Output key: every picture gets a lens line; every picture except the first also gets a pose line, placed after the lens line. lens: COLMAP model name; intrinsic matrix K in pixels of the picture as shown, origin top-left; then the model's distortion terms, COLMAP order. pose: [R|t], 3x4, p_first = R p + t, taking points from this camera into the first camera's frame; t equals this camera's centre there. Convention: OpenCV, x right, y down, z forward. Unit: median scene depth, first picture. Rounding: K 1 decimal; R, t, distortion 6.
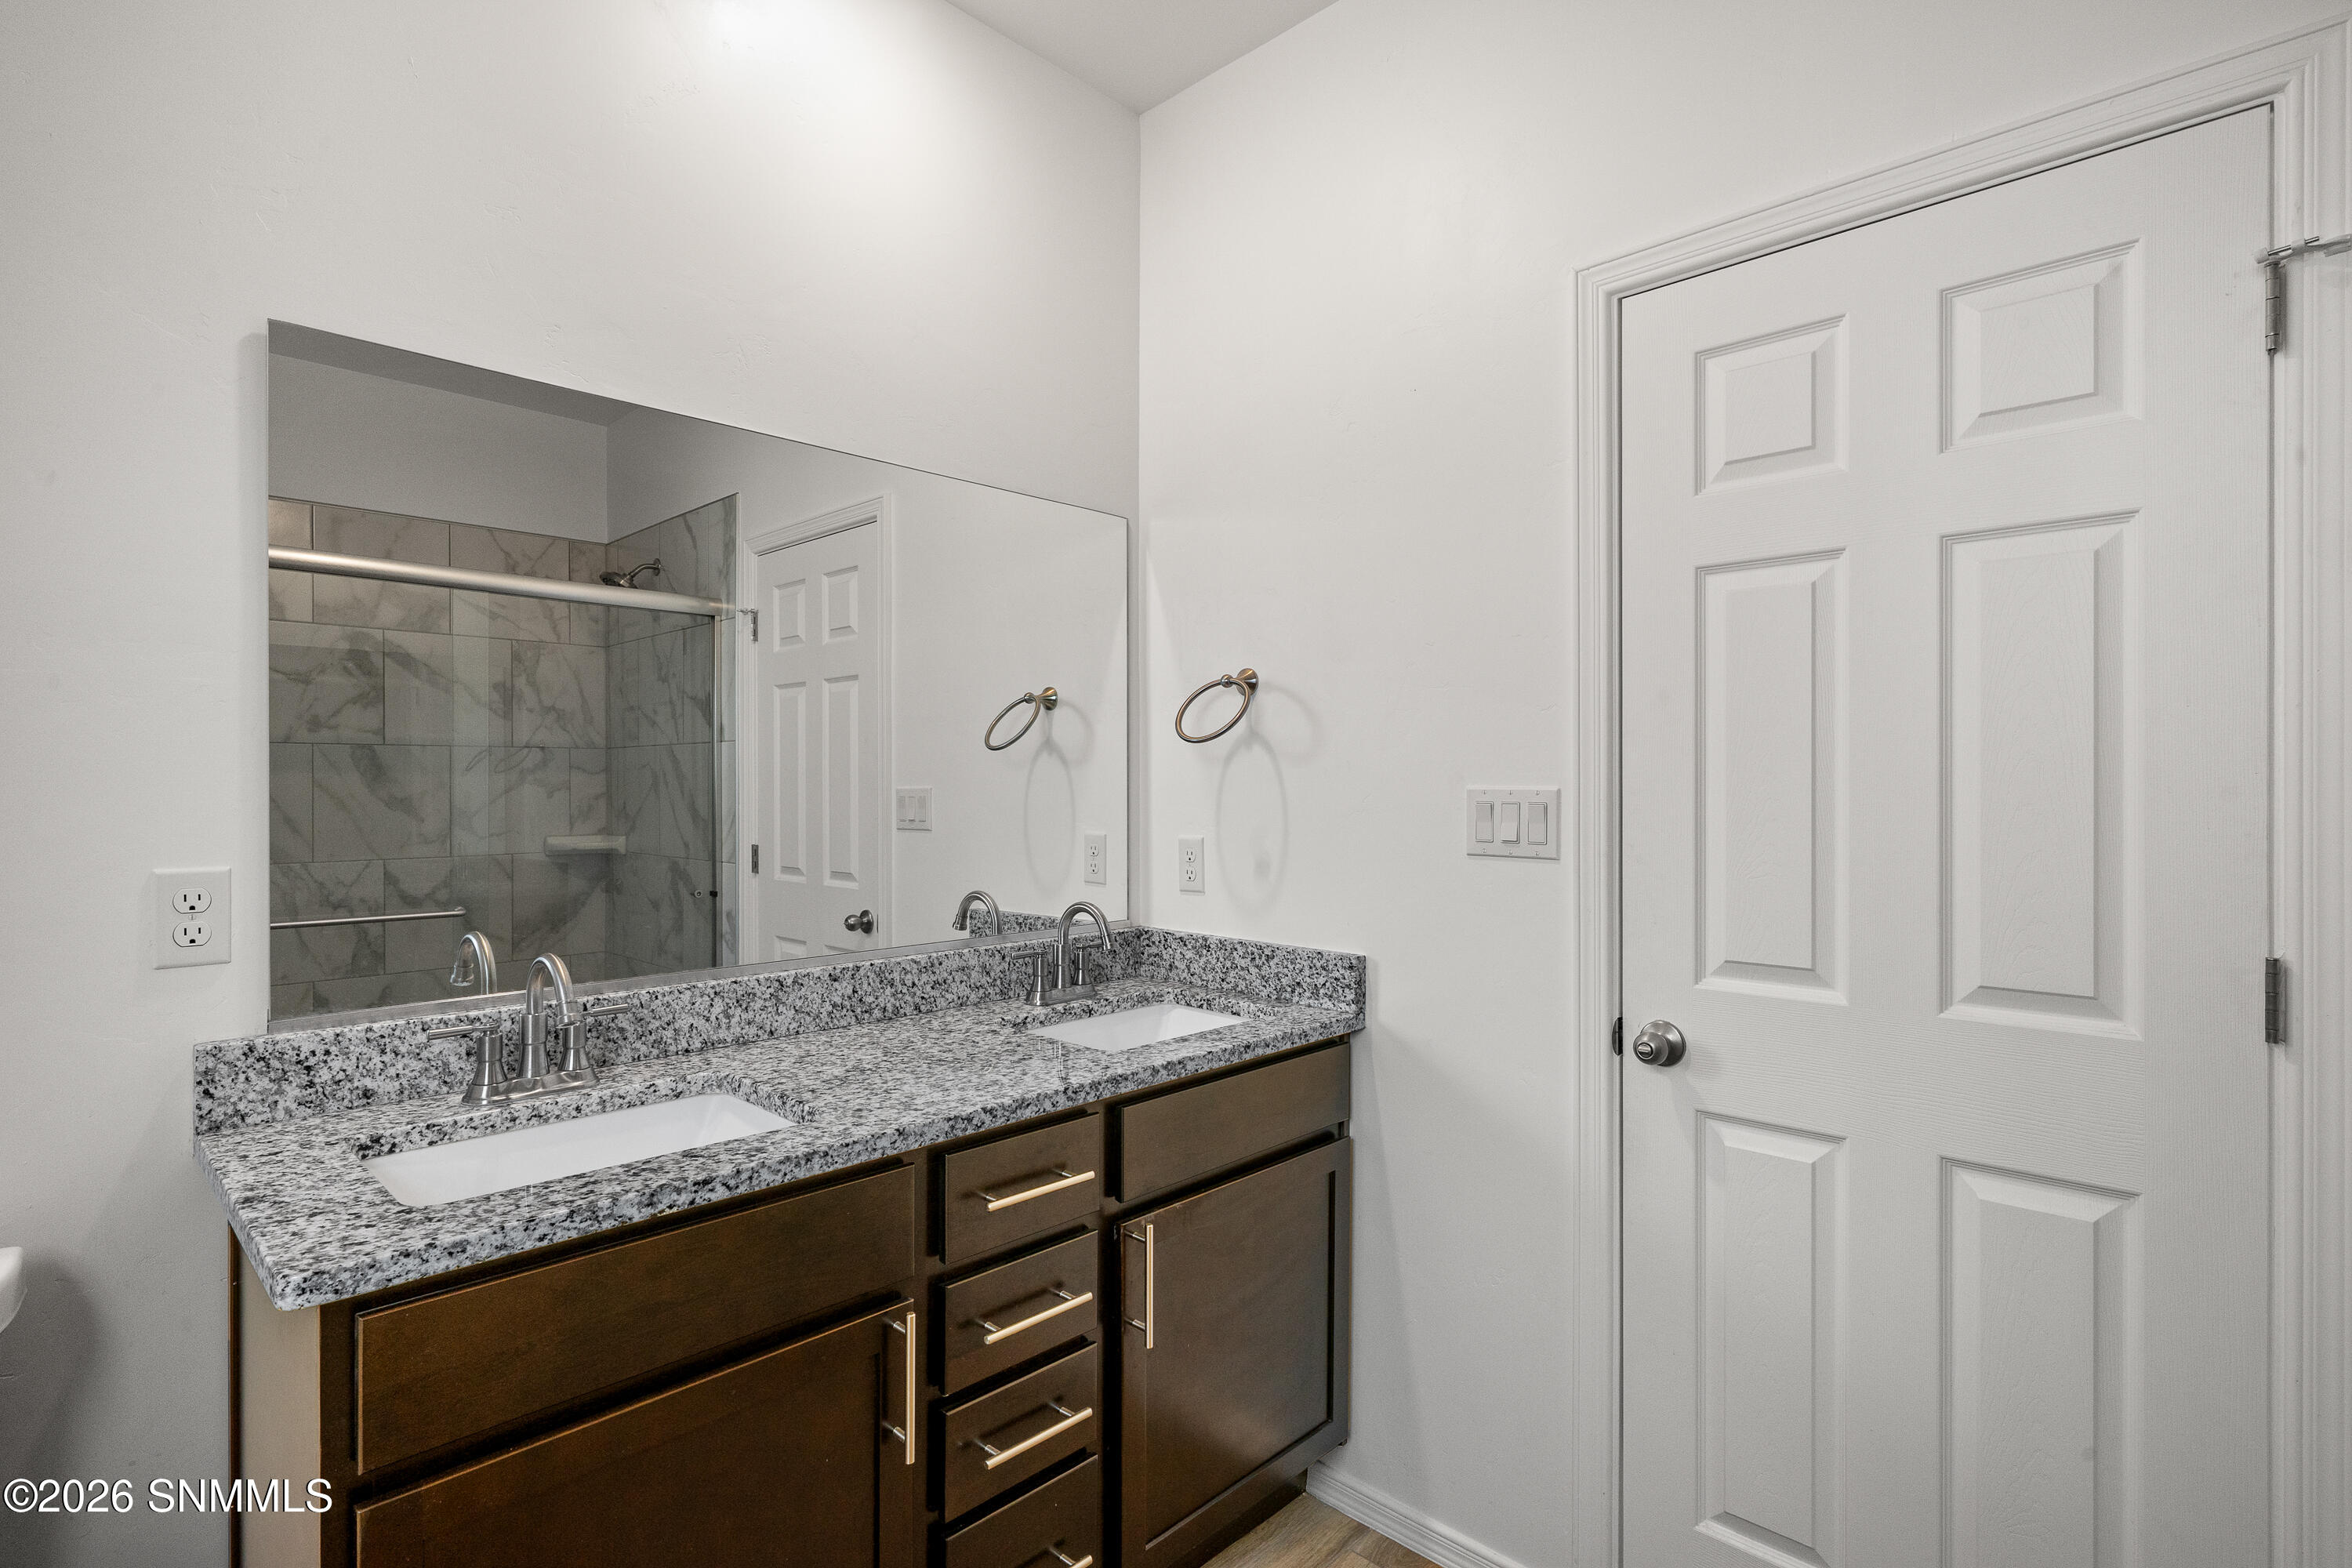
lens RADIAL K [[1147.3, 0, 1166.8], [0, 1147.3, 789.8], [0, 0, 1]] dist [0.001205, -0.000293]
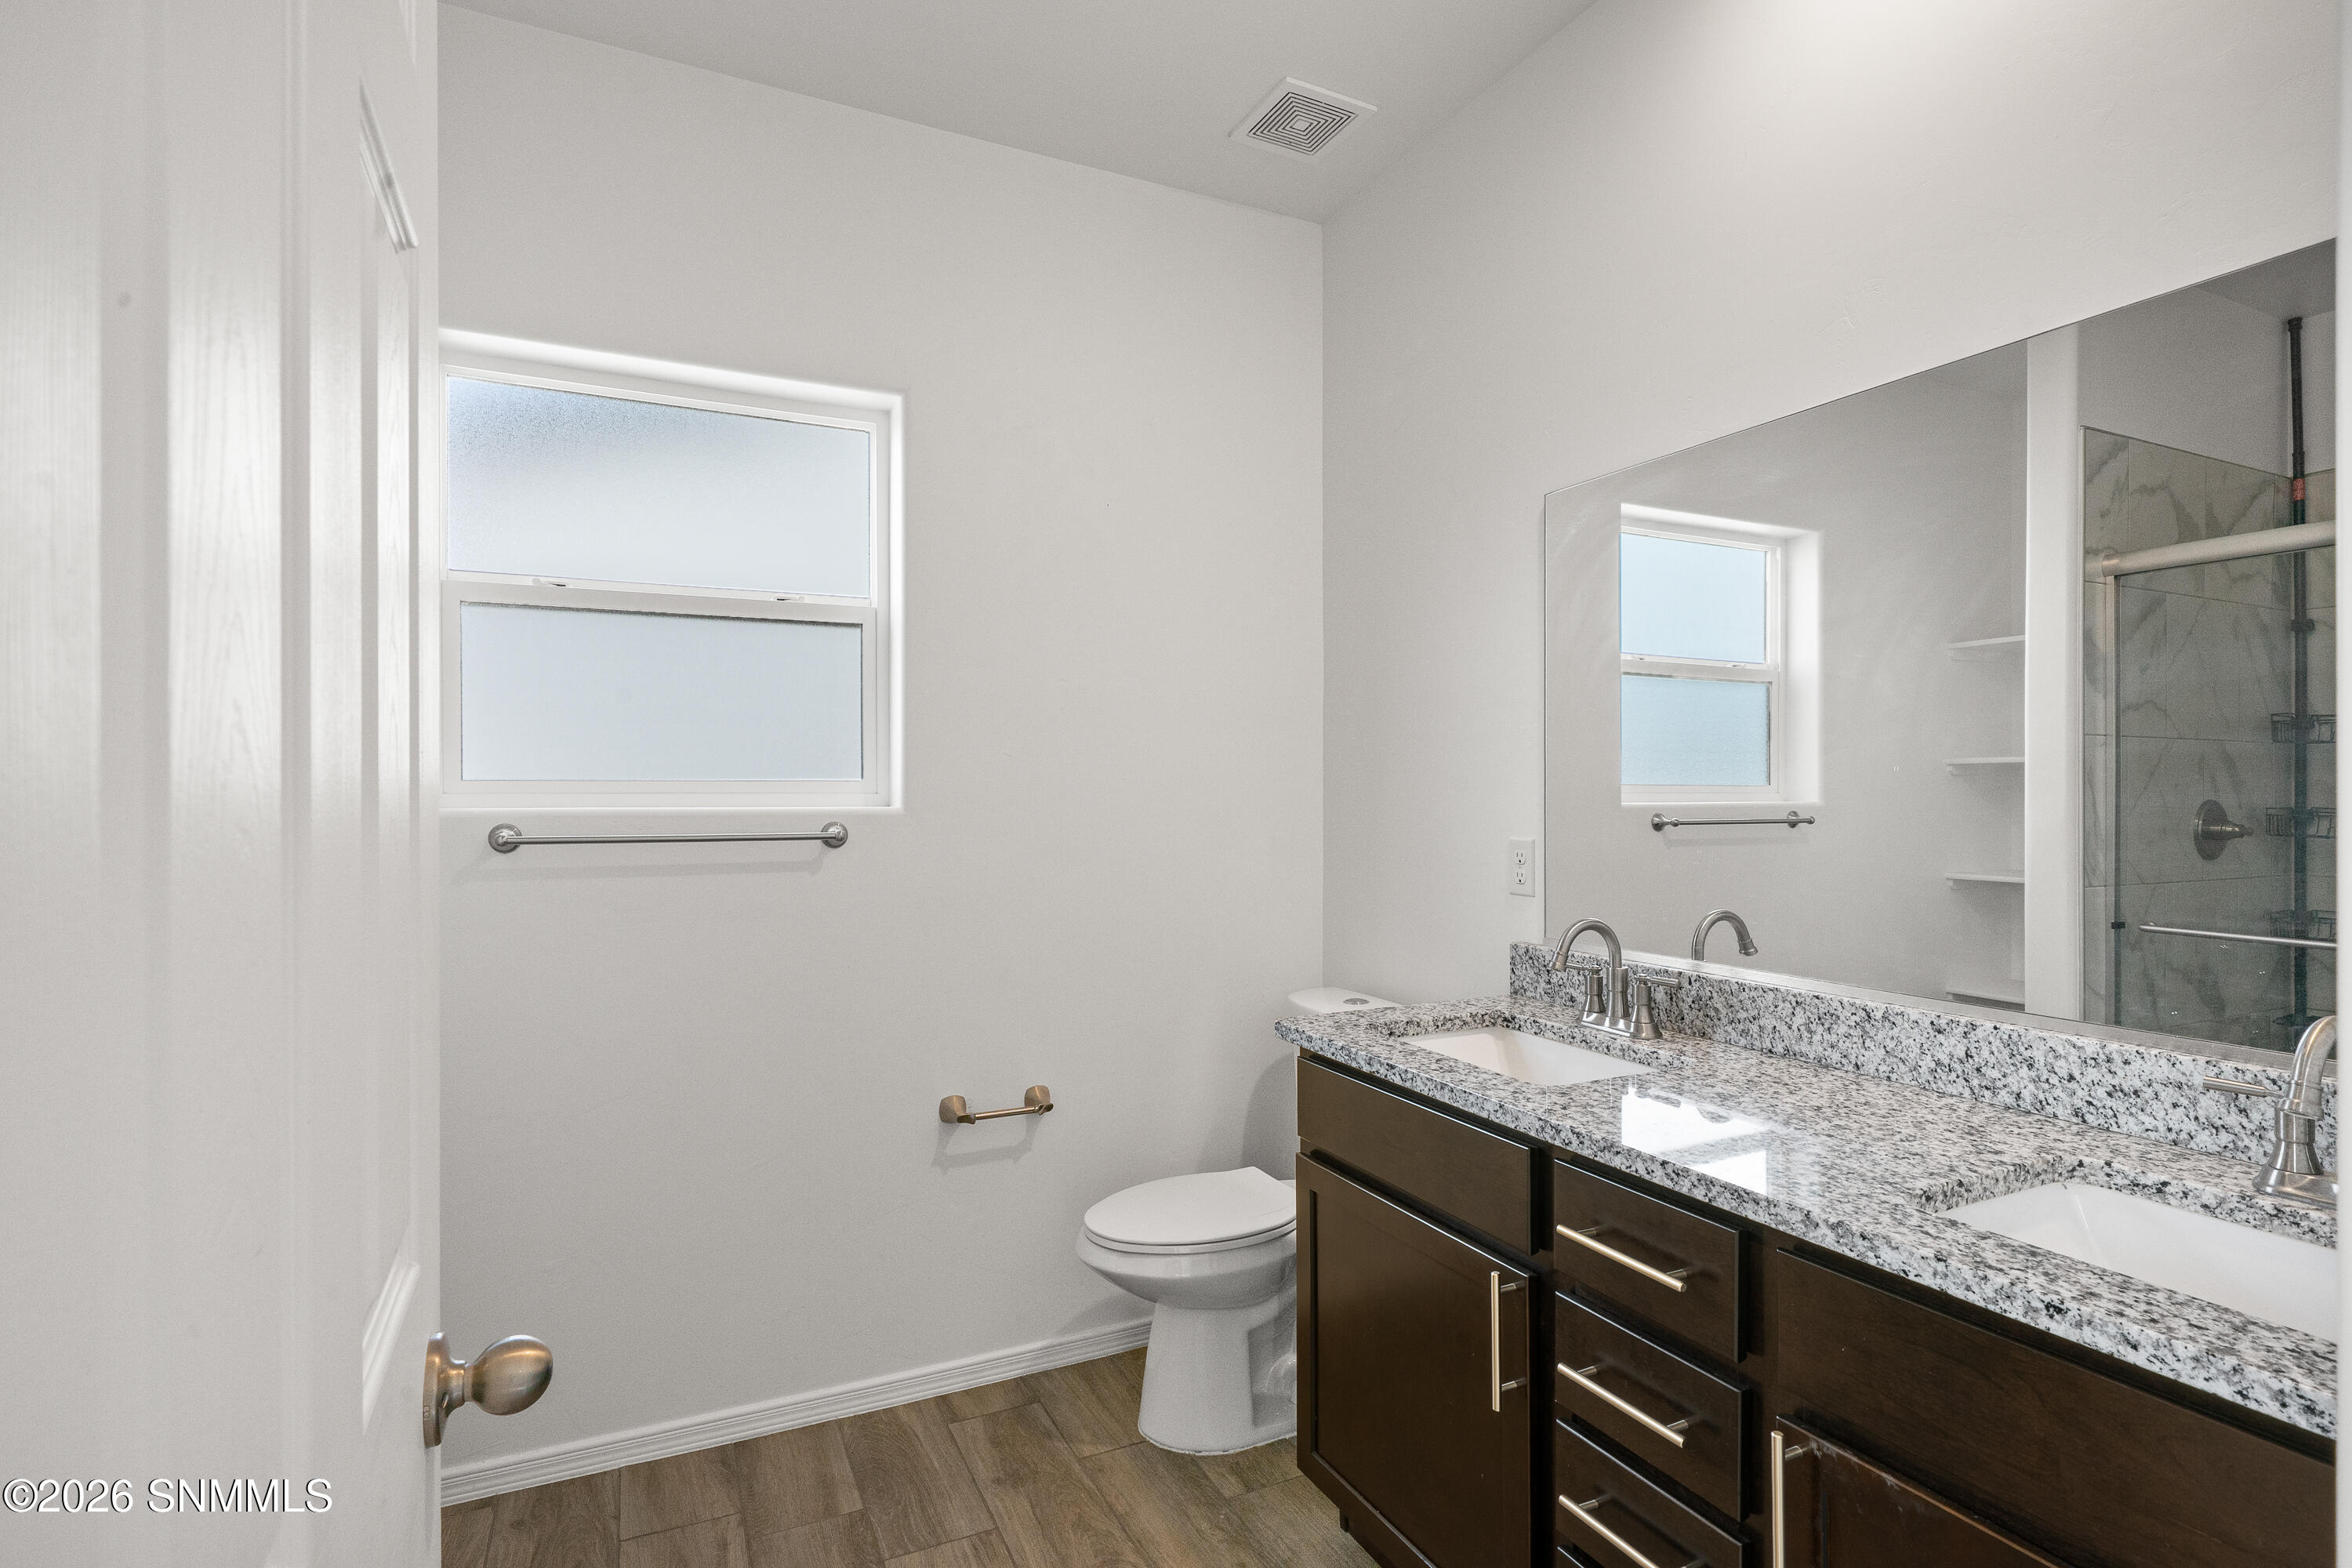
lens RADIAL K [[1147.3, 0, 1166.8], [0, 1147.3, 789.8], [0, 0, 1]] dist [0.001205, -0.000293]
pose [[-0.356008, -0.002368, -0.934480, 0.634471], [-0.003517, 0.999993, -0.001195, 0.001086], [0.934476, 0.002861, -0.356014, 0.769666]]
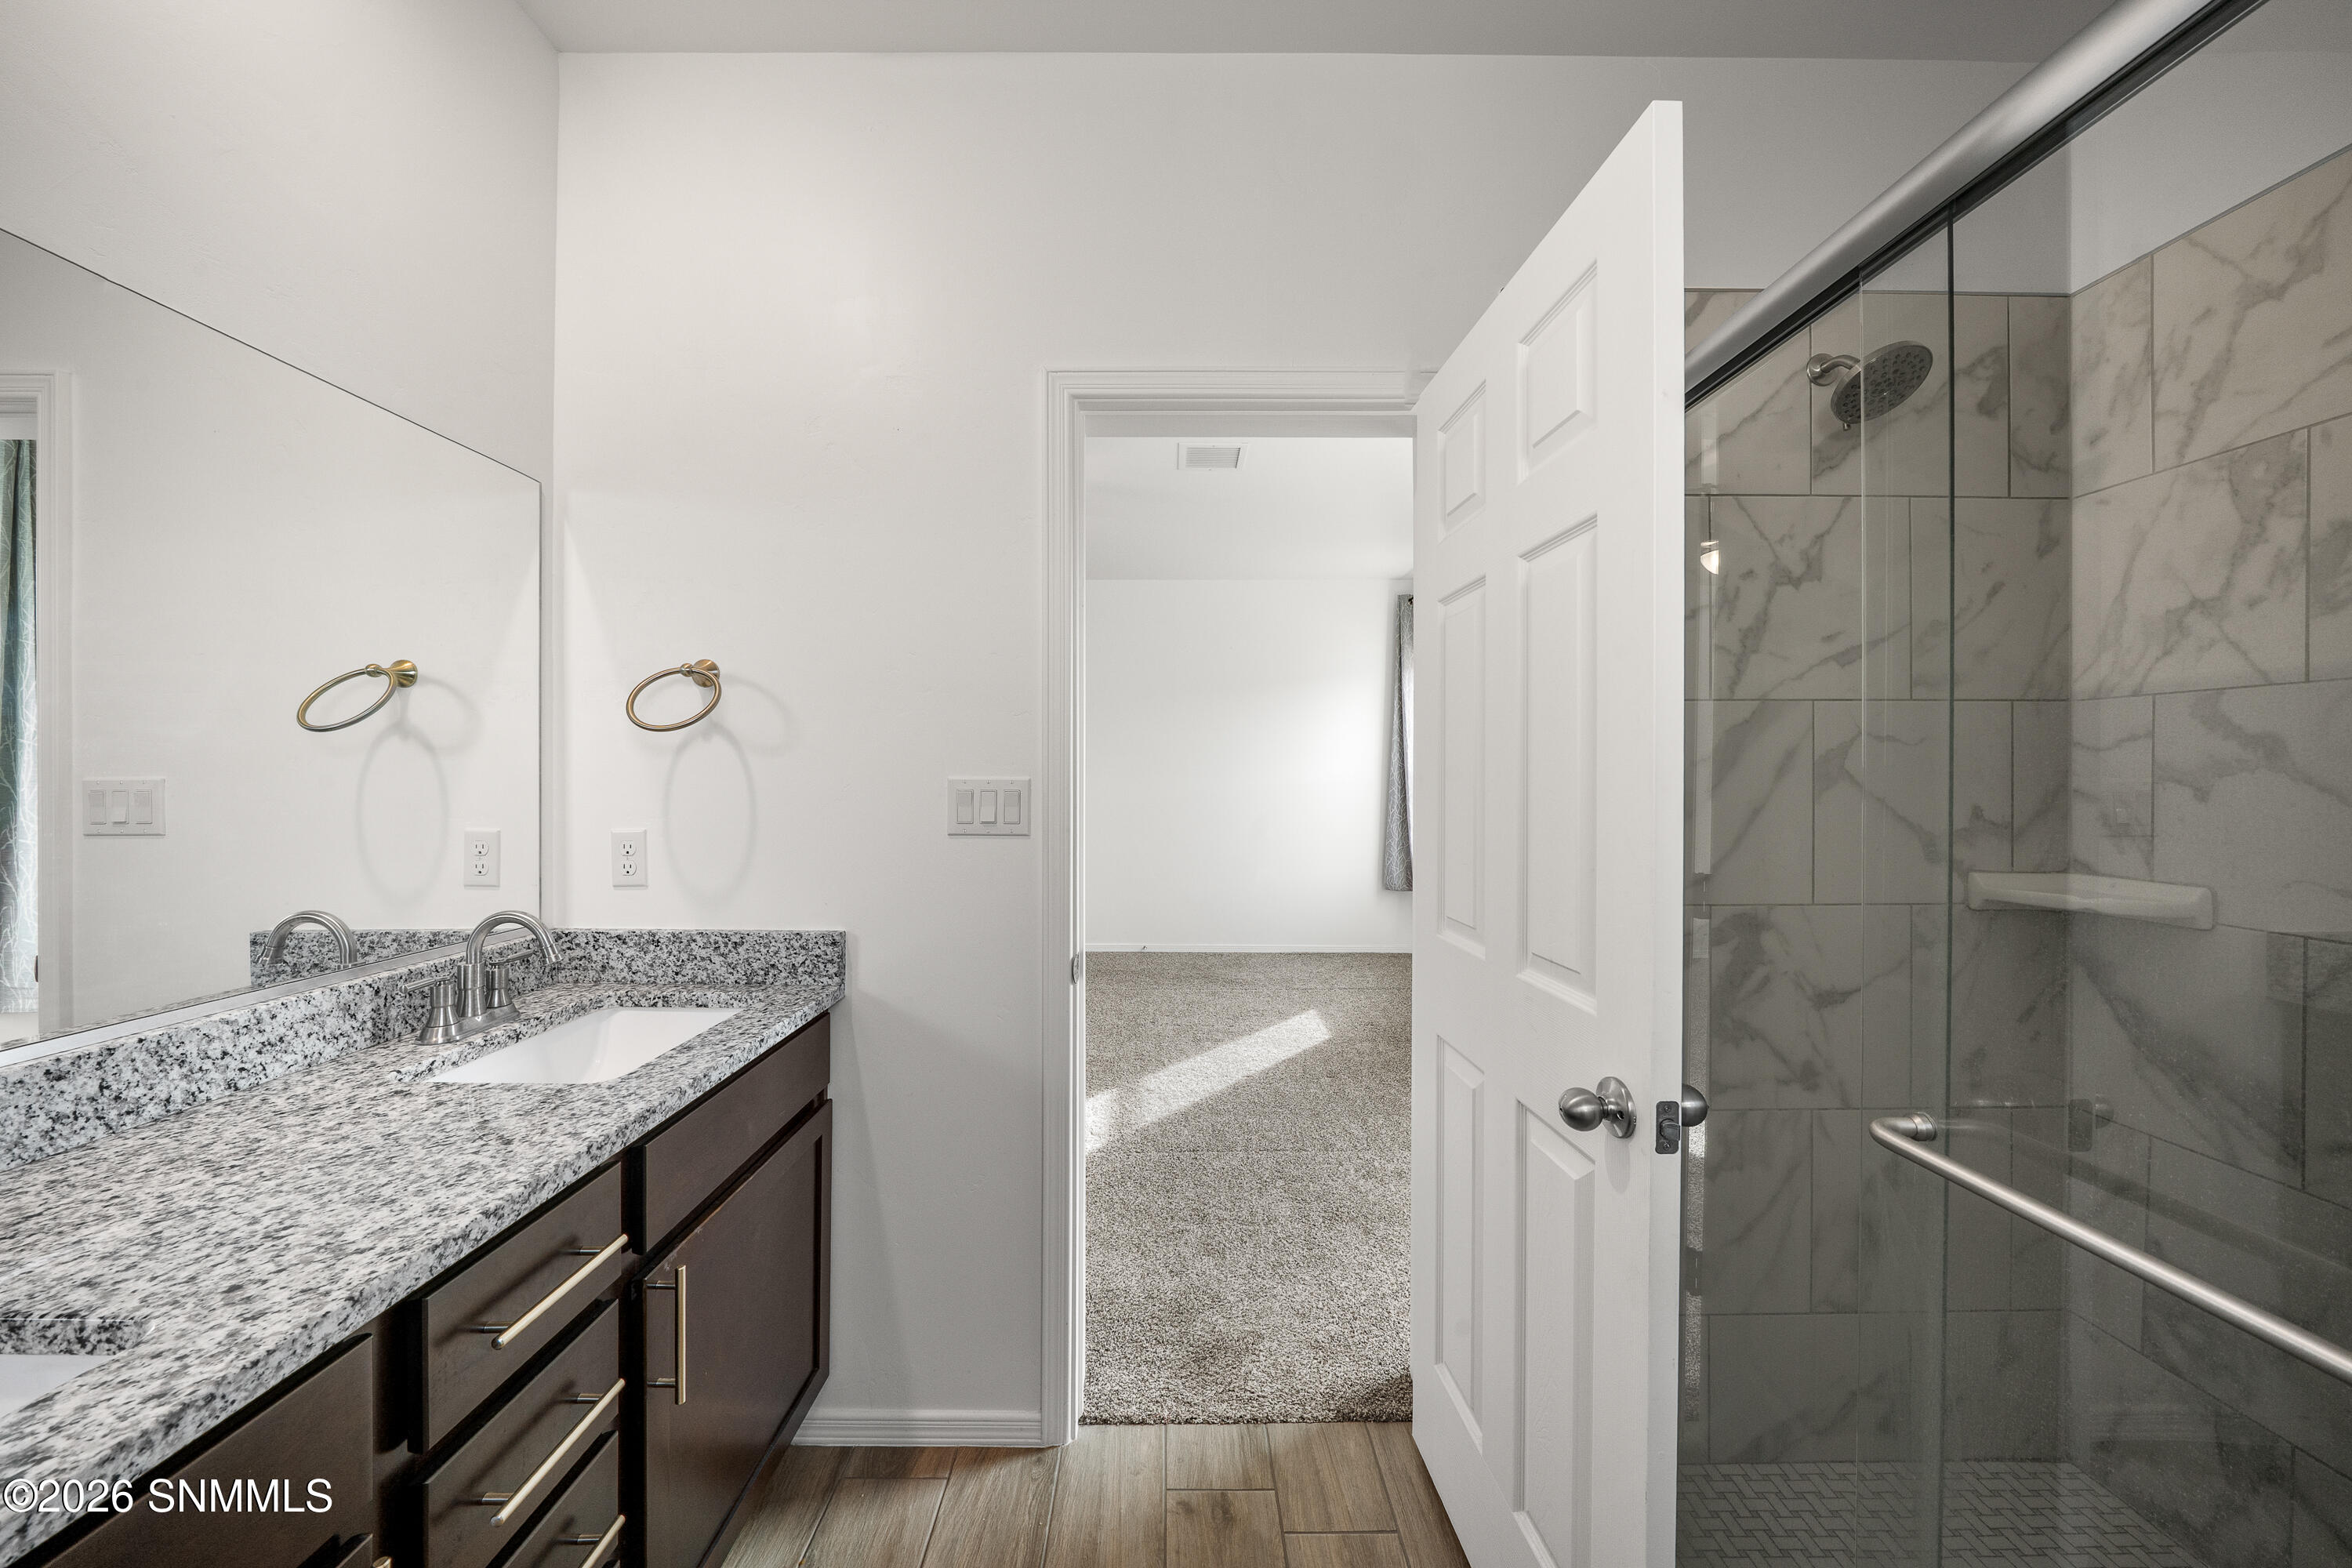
lens RADIAL K [[813.9, 0, 1167.4], [0, 813.9, 780.1], [0, 0, 1]] dist [-0.002190, -0.000058]
pose [[0.719363, -0.002389, 0.694630, -0.154807], [0.001947, 0.999997, 0.001423, -0.000436], [-0.694632, 0.000329, 0.719365, 0.239035]]
